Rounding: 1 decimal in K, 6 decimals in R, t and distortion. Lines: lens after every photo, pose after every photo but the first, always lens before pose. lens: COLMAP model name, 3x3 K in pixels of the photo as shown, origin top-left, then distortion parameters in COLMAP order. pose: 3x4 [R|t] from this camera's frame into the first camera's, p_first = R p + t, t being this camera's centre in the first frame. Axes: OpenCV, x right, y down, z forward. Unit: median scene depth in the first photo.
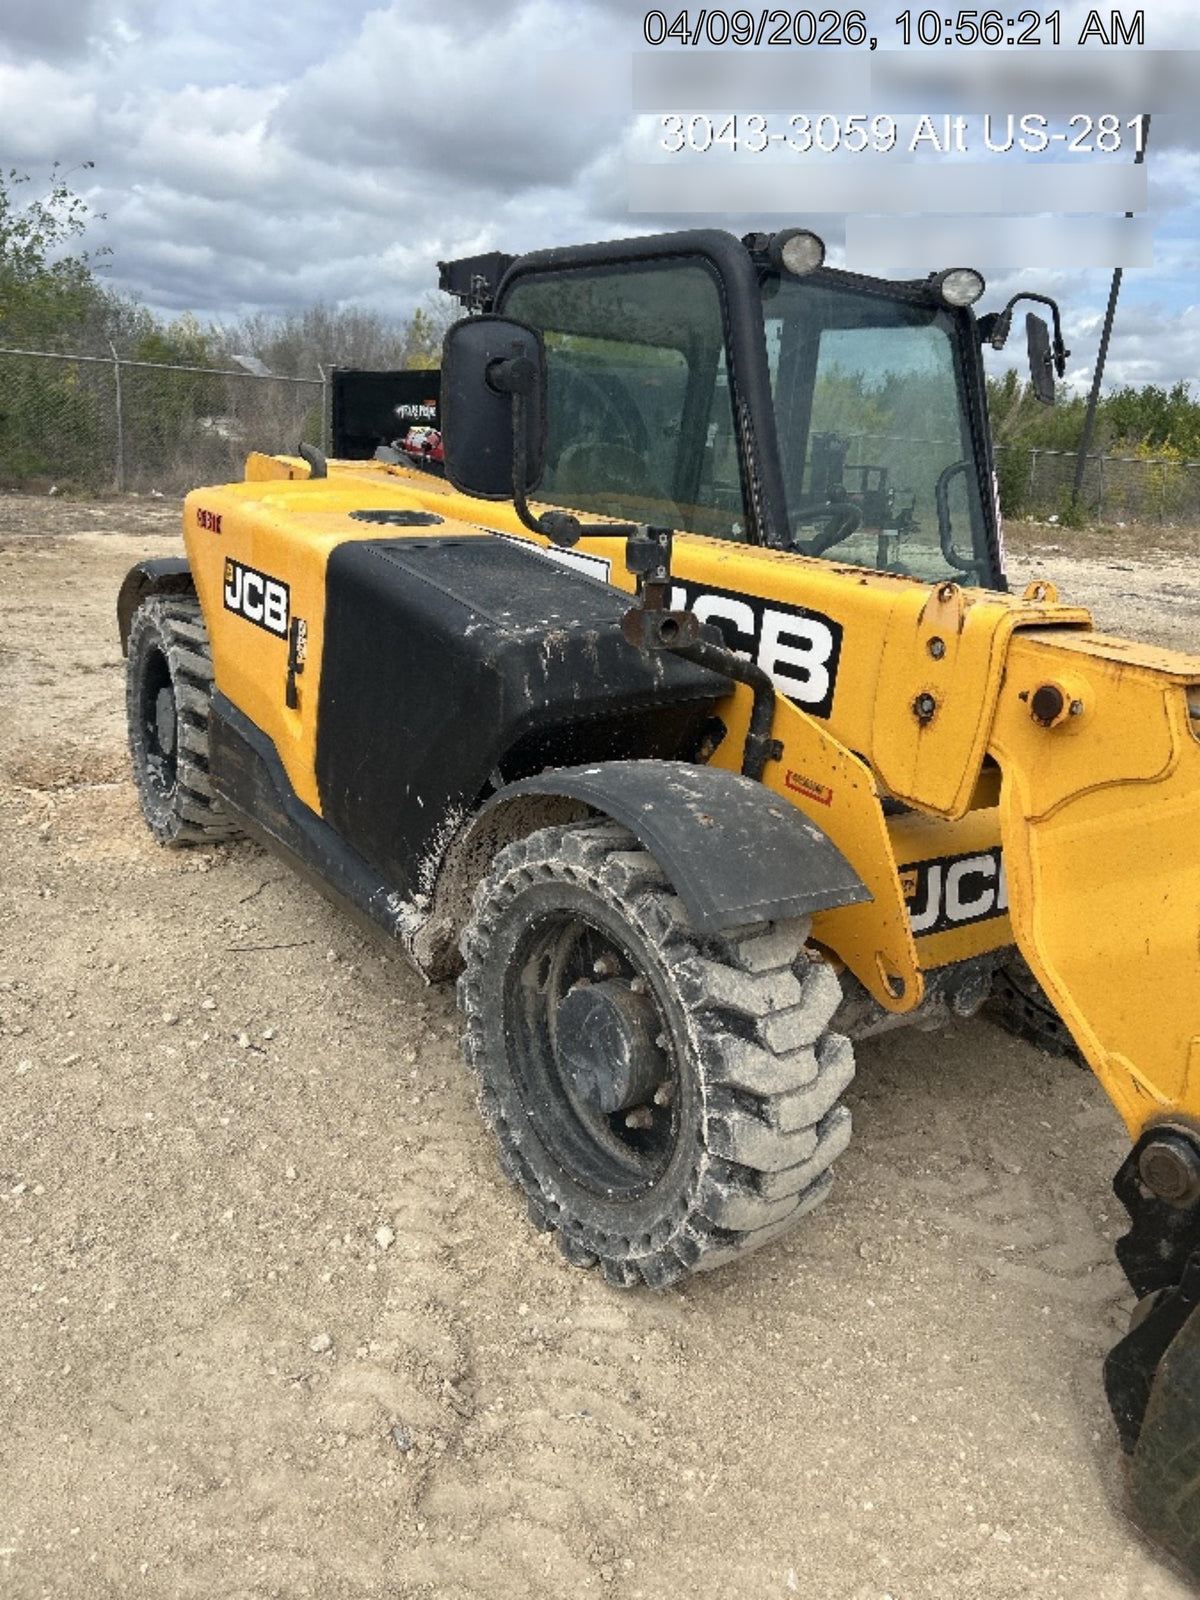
lens RADIAL K [[1179.4, 0, 608.1], [0, 1179.4, 807.1], [0, 0, 1]] dist [0.049285, -0.053936]
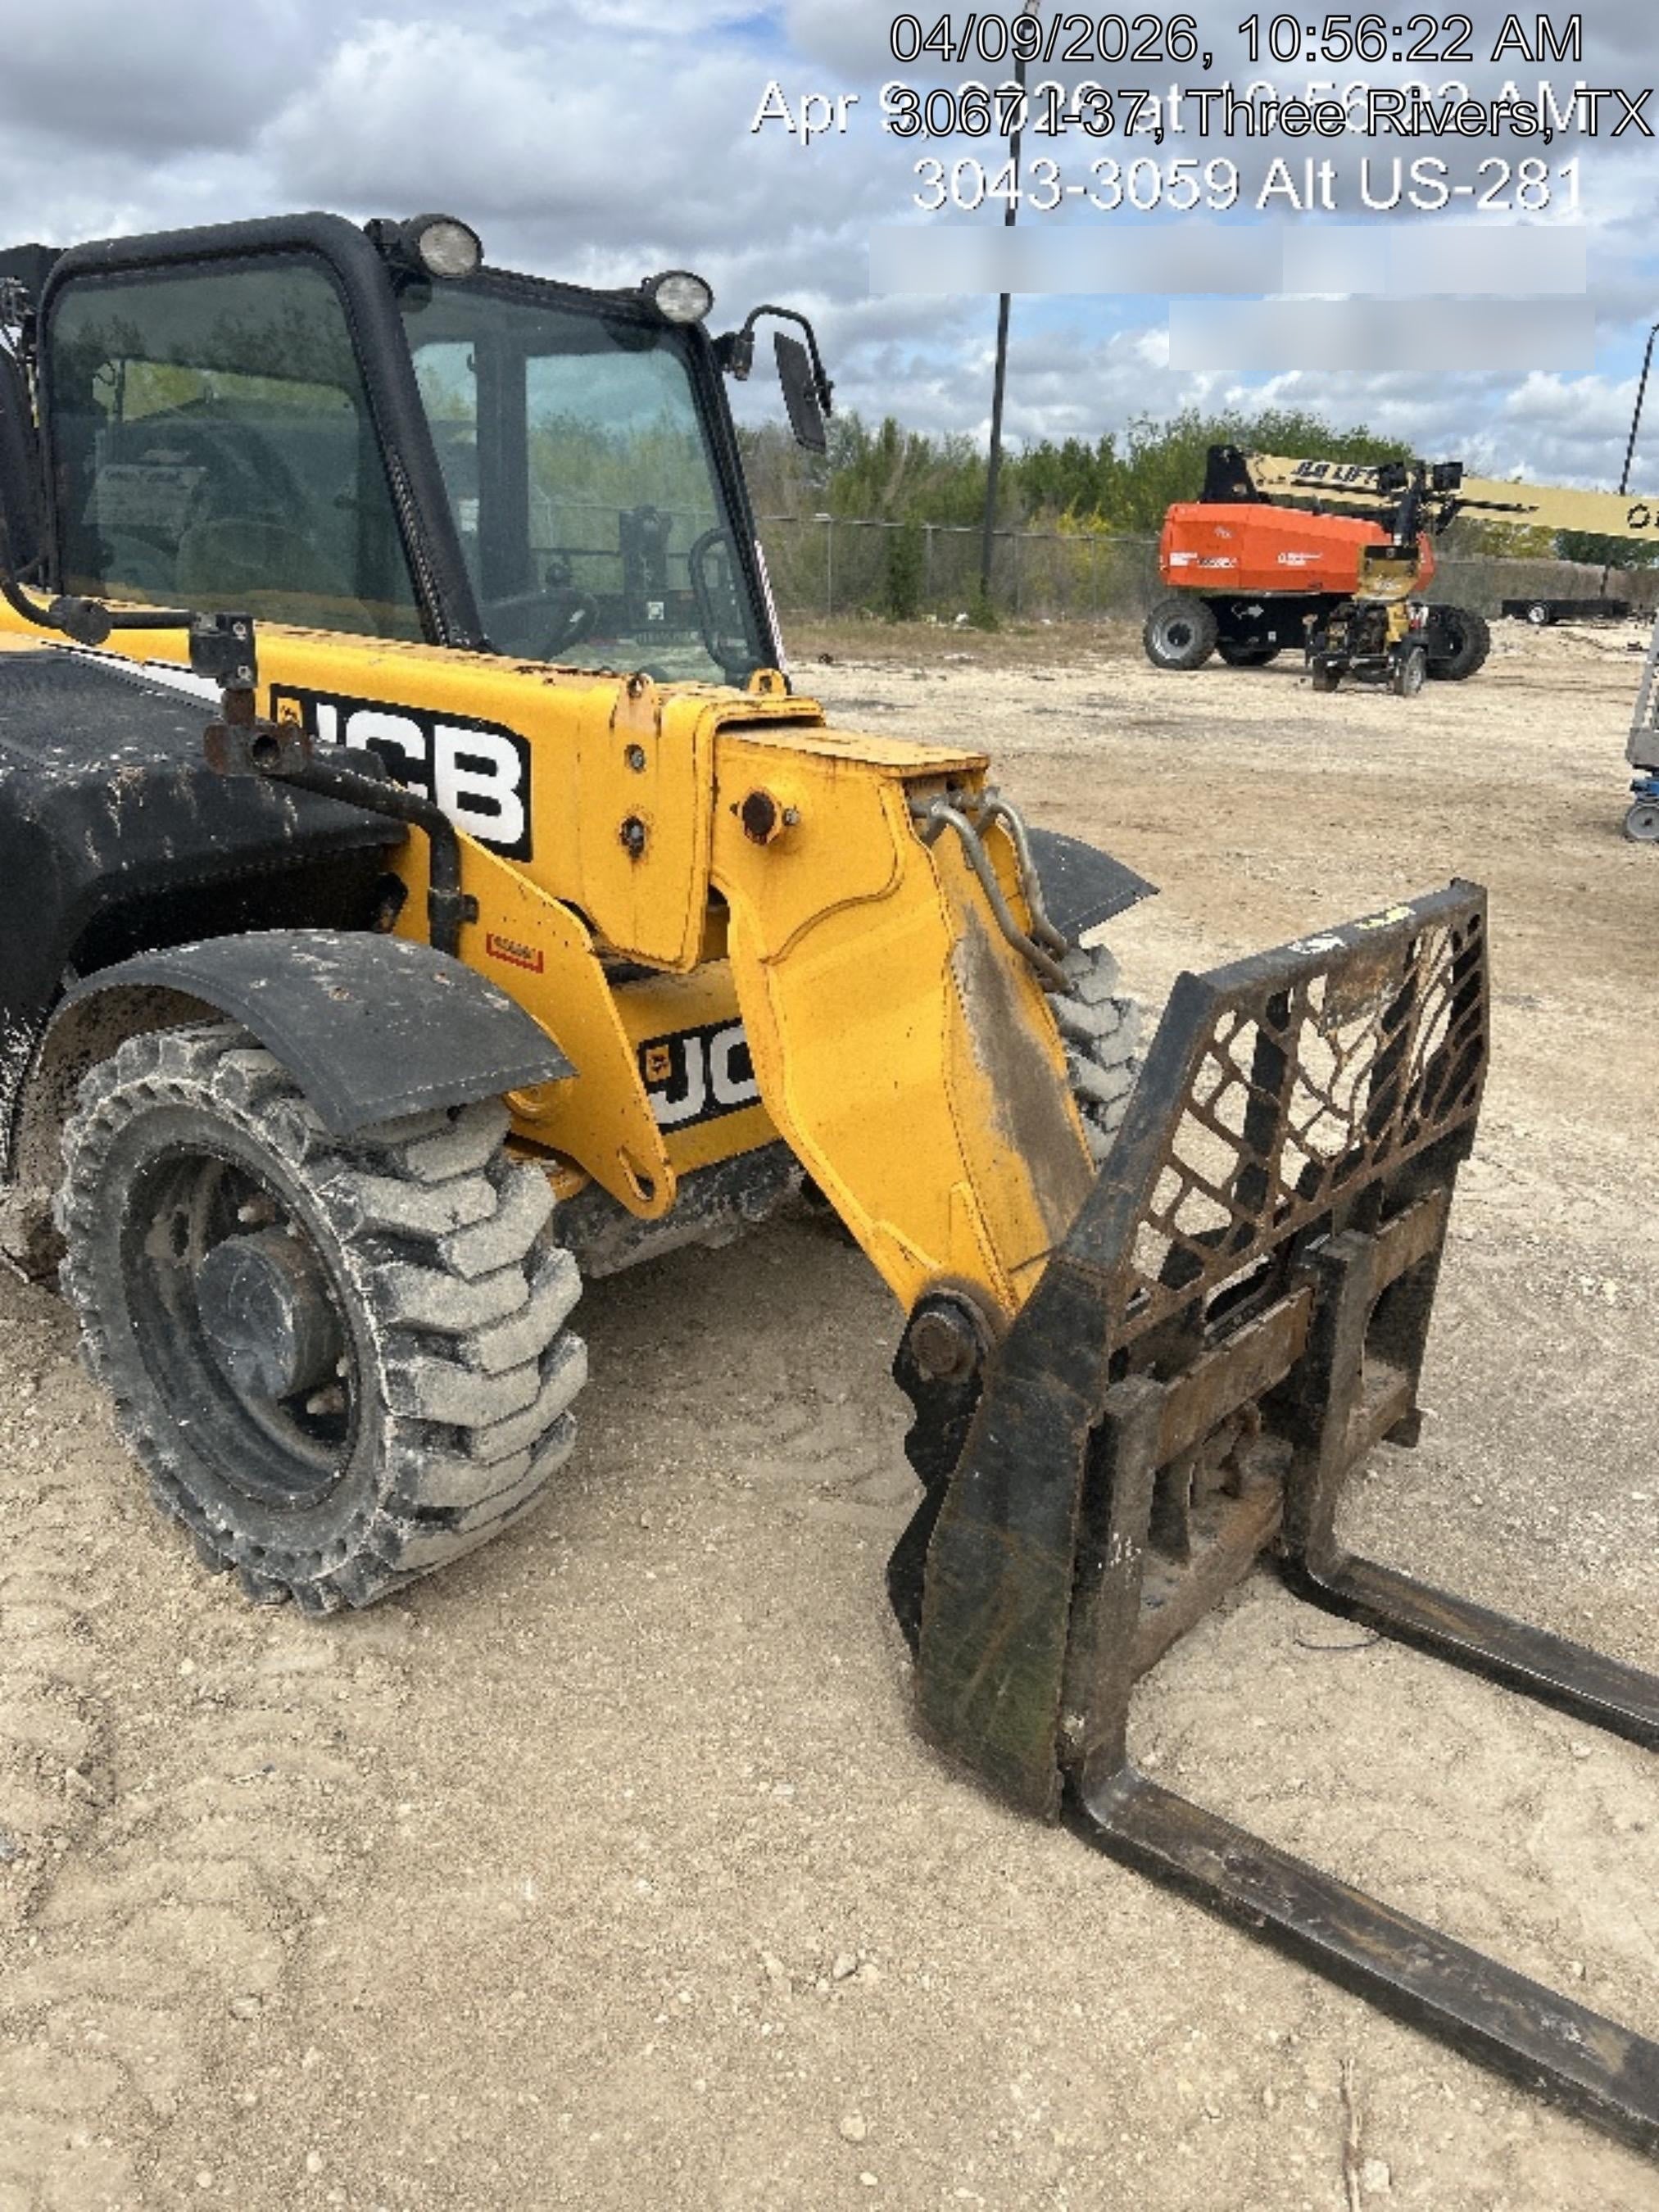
lens RADIAL K [[1630.5, 0, 851.4], [0, 1630.5, 1115.7], [0, 0, 1]] dist [0.049285, -0.053936]
pose [[0.962314, -0.119170, 0.244439, 0.113968], [0.107946, 0.992413, 0.058861, 0.053293], [-0.249599, -0.030256, 0.967877, -0.103972]]
